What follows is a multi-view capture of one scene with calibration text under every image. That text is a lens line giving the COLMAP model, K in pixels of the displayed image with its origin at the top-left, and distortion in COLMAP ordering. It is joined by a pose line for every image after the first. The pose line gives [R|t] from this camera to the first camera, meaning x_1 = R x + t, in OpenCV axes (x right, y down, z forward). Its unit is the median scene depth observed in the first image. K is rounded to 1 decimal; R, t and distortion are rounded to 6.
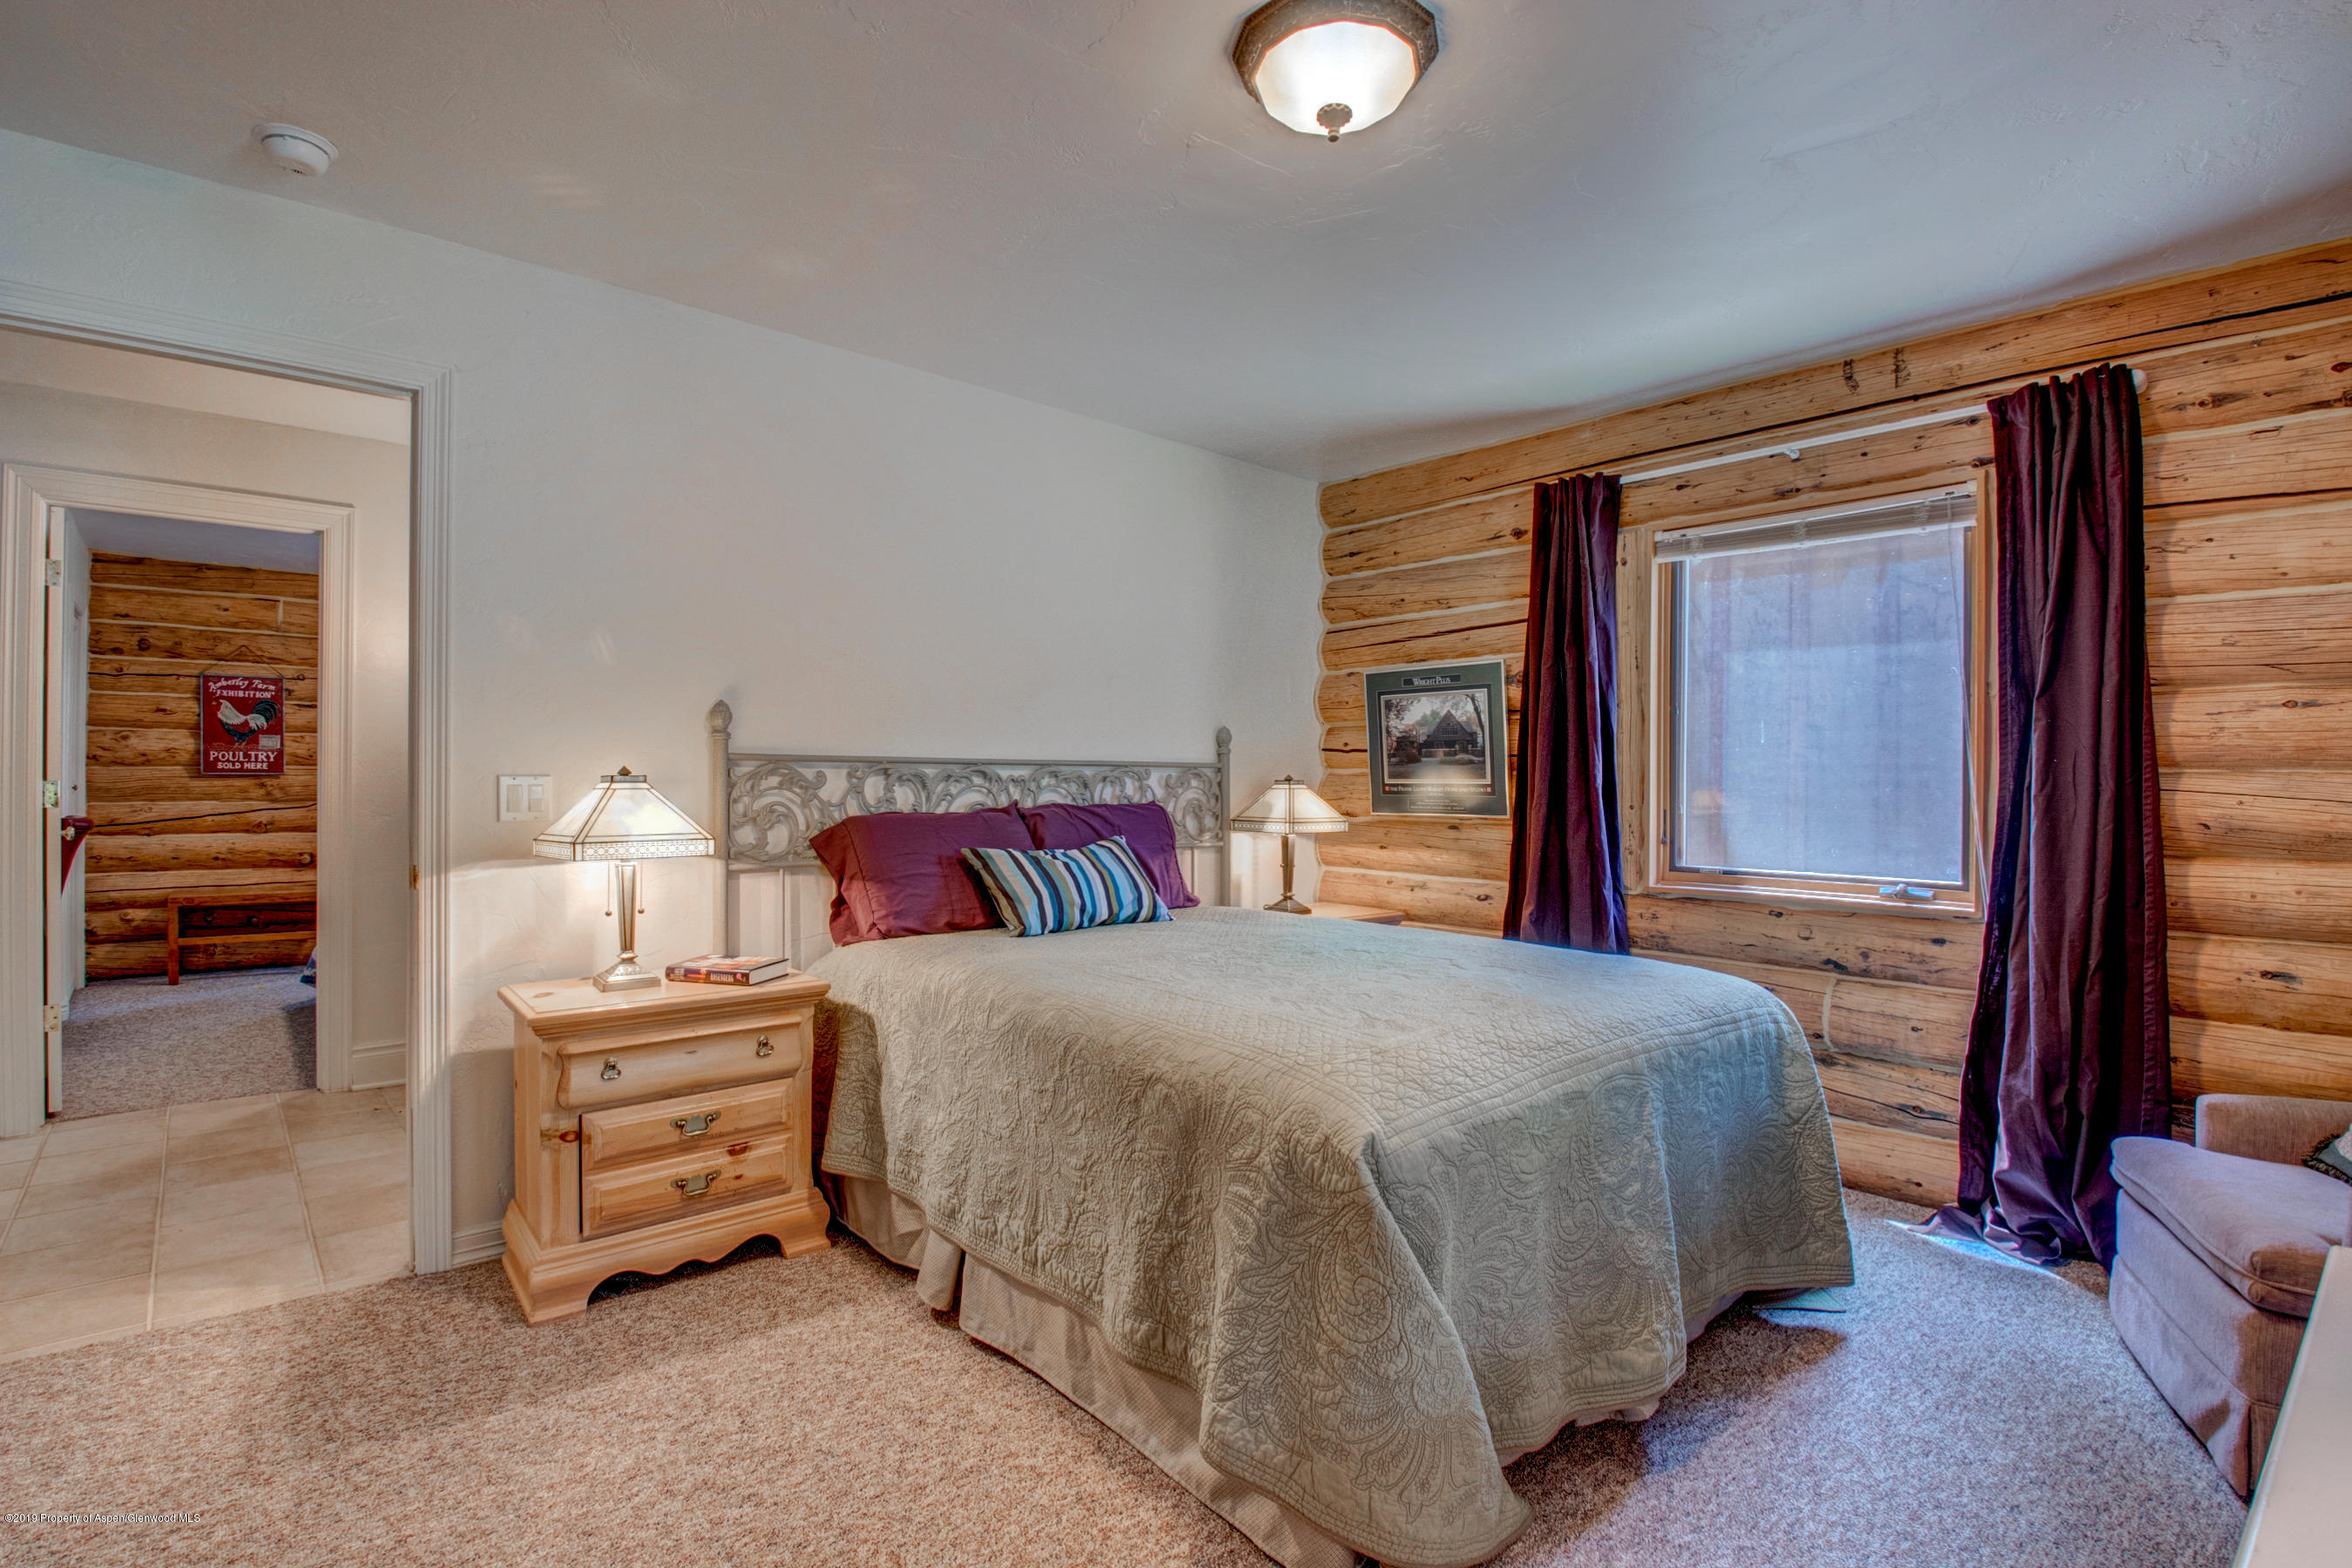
lens RADIAL K [[1104.3, 0, 1158.7], [0, 1104.3, 785.1], [0, 0, 1]] dist [0.004180, -0.019995]
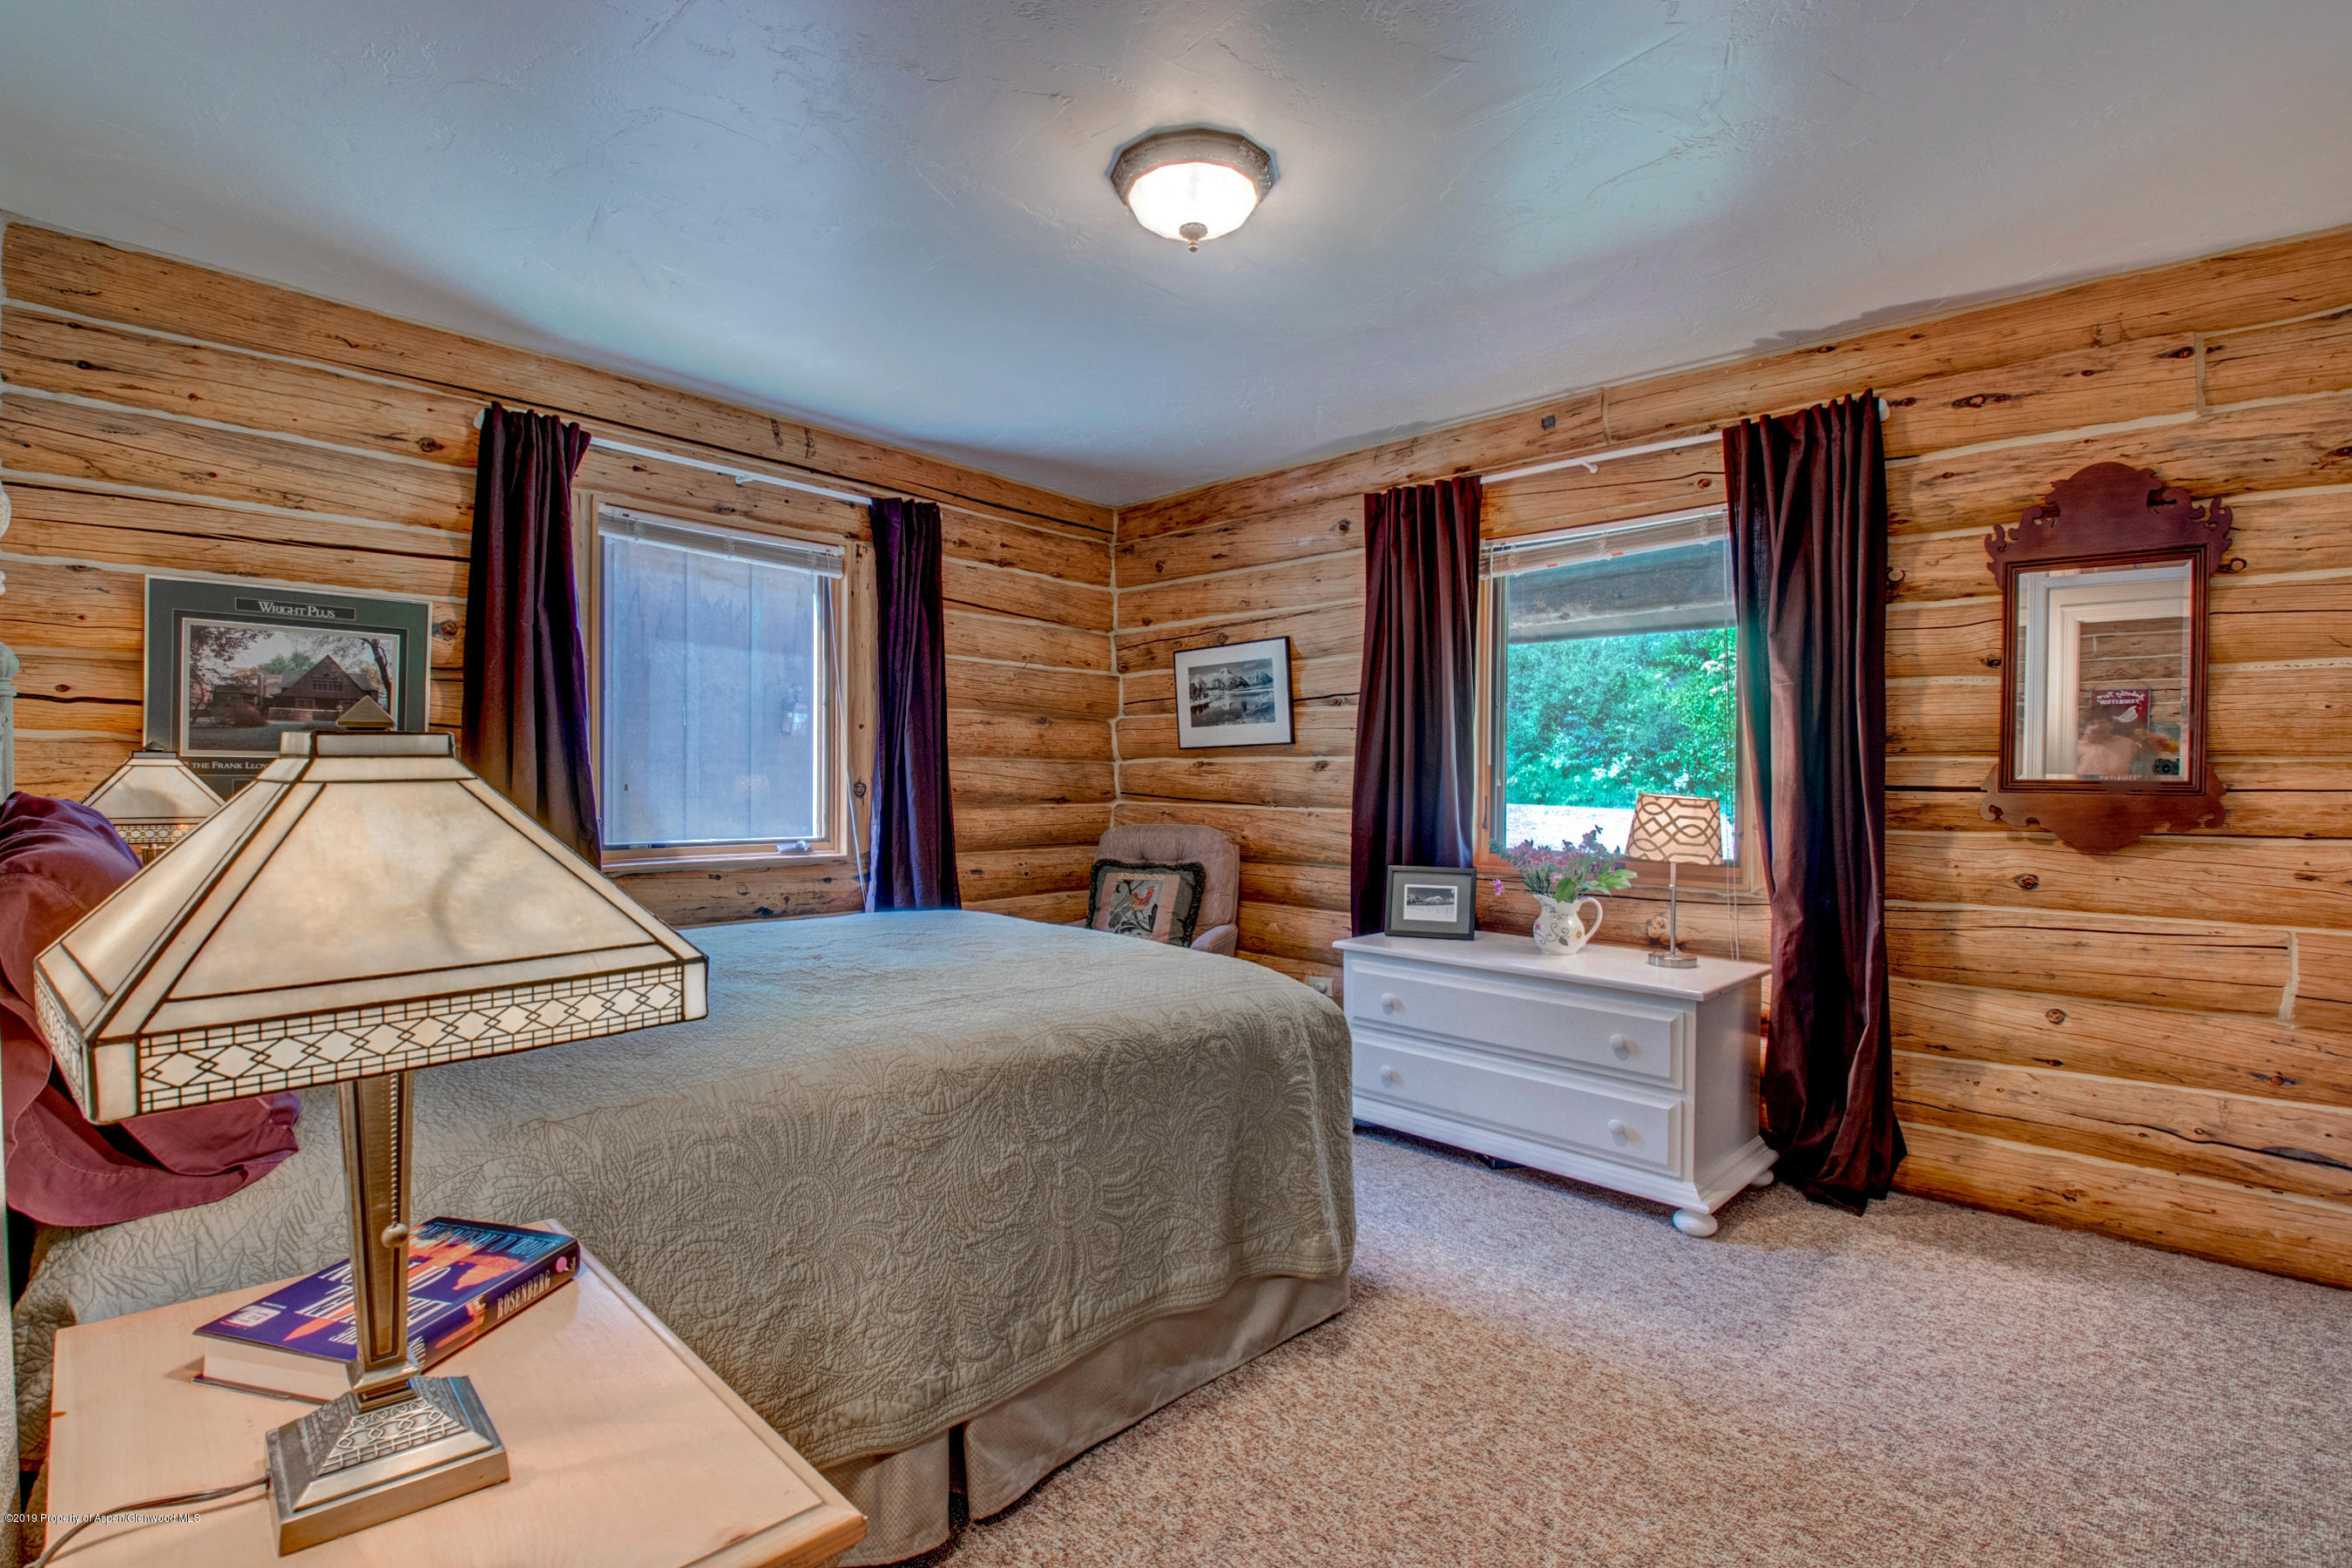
lens RADIAL K [[1104.3, 0, 1158.7], [0, 1104.3, 785.1], [0, 0, 1]] dist [0.004180, -0.019995]
pose [[-0.100941, -0.020921, 0.994672, -0.583415], [-0.015496, 0.999691, 0.019454, -0.007088], [-0.994772, -0.013449, -0.101234, 0.618321]]
